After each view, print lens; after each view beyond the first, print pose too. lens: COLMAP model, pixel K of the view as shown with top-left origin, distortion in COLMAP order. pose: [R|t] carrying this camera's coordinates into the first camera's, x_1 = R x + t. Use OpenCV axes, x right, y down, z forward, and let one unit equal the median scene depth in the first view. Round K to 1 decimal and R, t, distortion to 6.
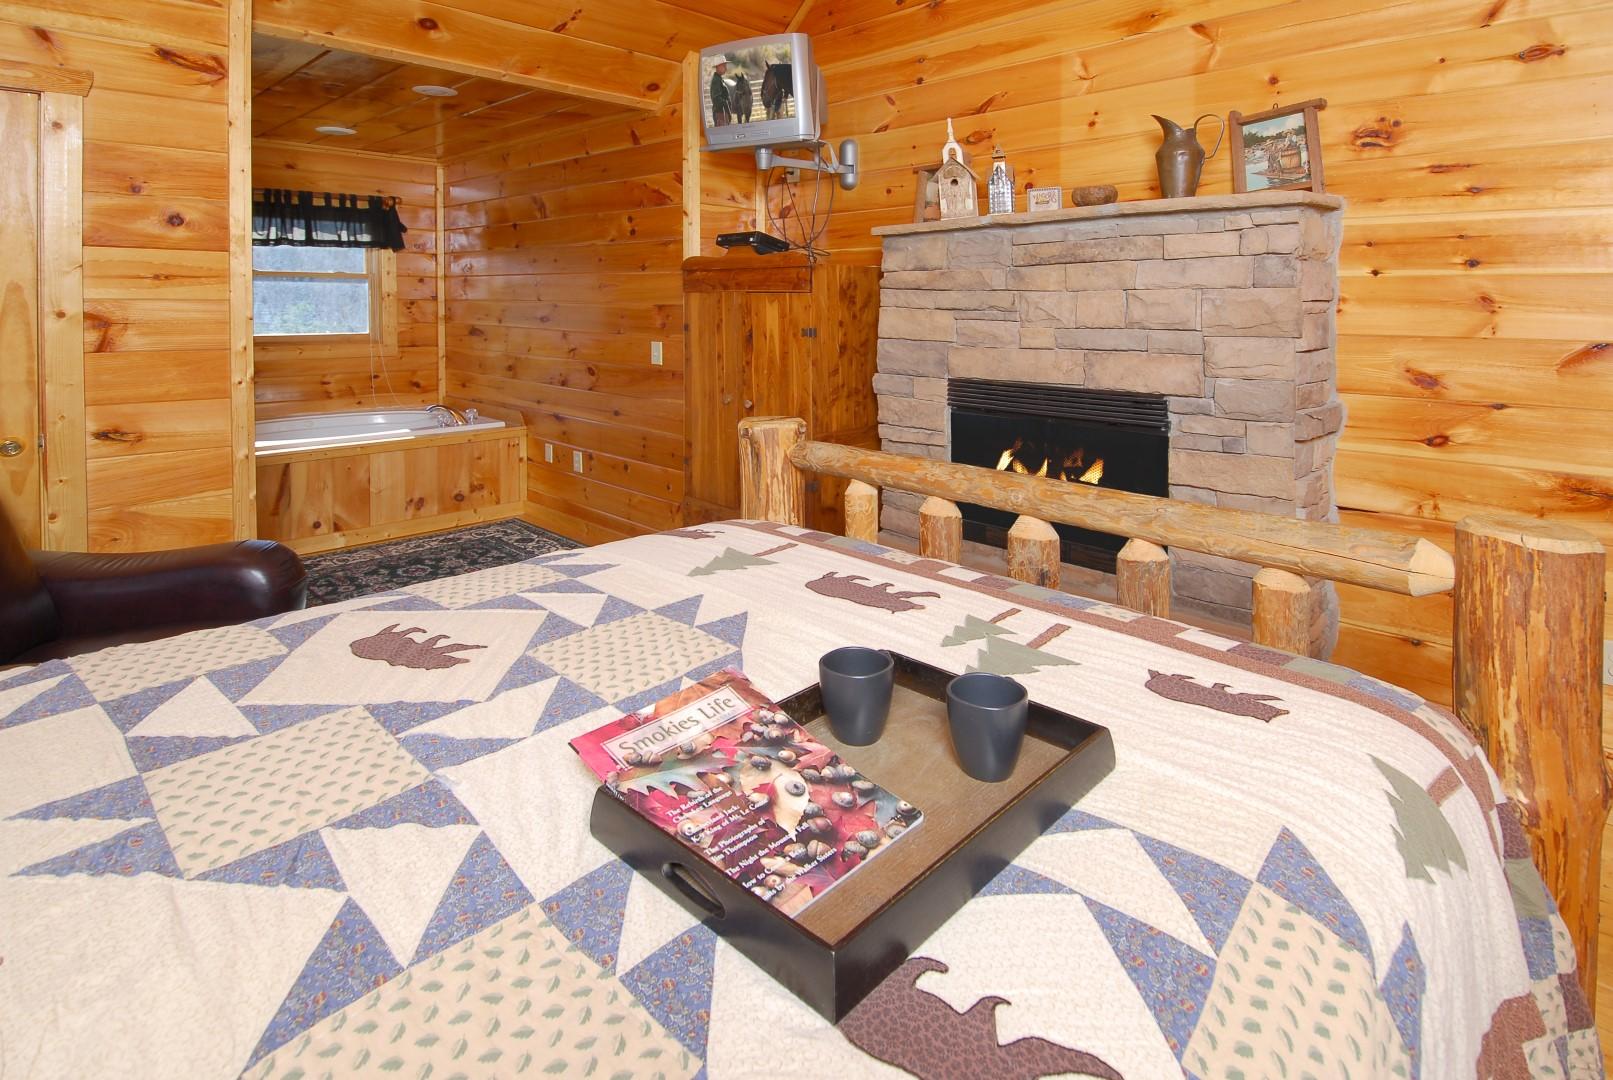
lens RADIAL K [[879.2, 0, 809.7], [0, 879.2, 424.7], [0, 0, 1]] dist [0.002121, 0.000485]
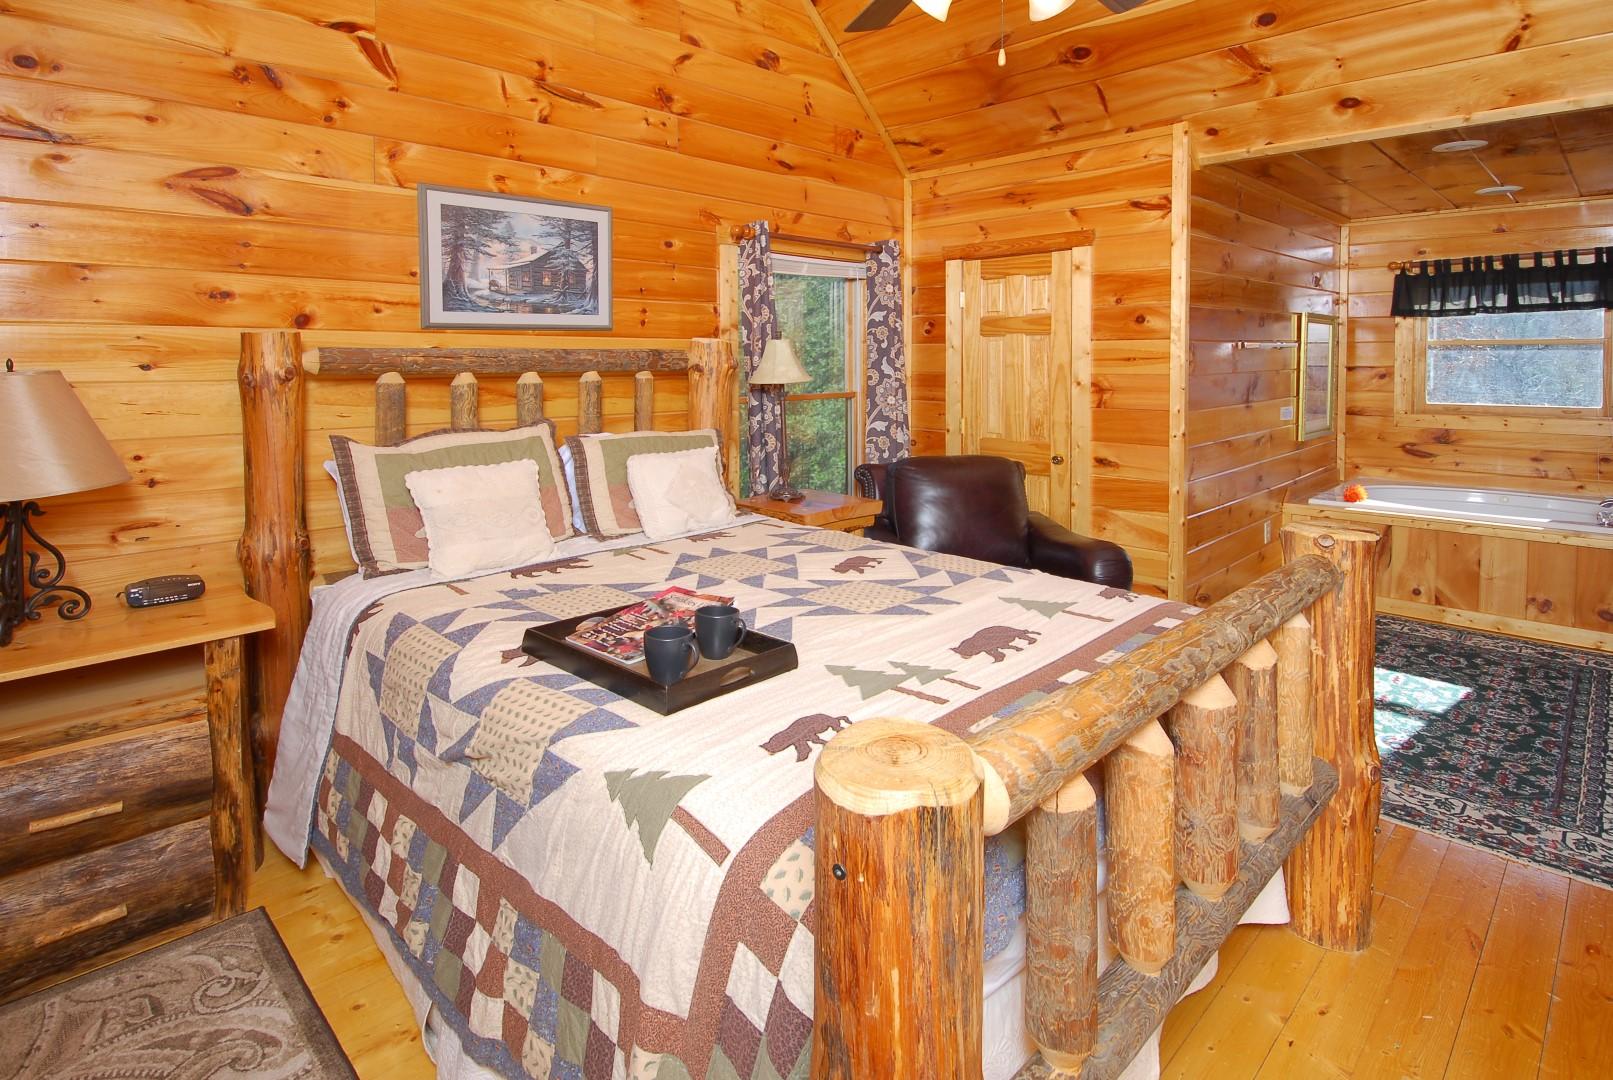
lens RADIAL K [[842.6, 0, 806.5], [0, 842.6, 540.0], [0, 0, 1]] dist [-0.000847, 0.000602]
pose [[-0.006022, 0.210171, -0.977646, 0.389454], [-0.134183, 0.968652, 0.209064, -0.054787], [0.990938, 0.132443, 0.022368, 0.268014]]
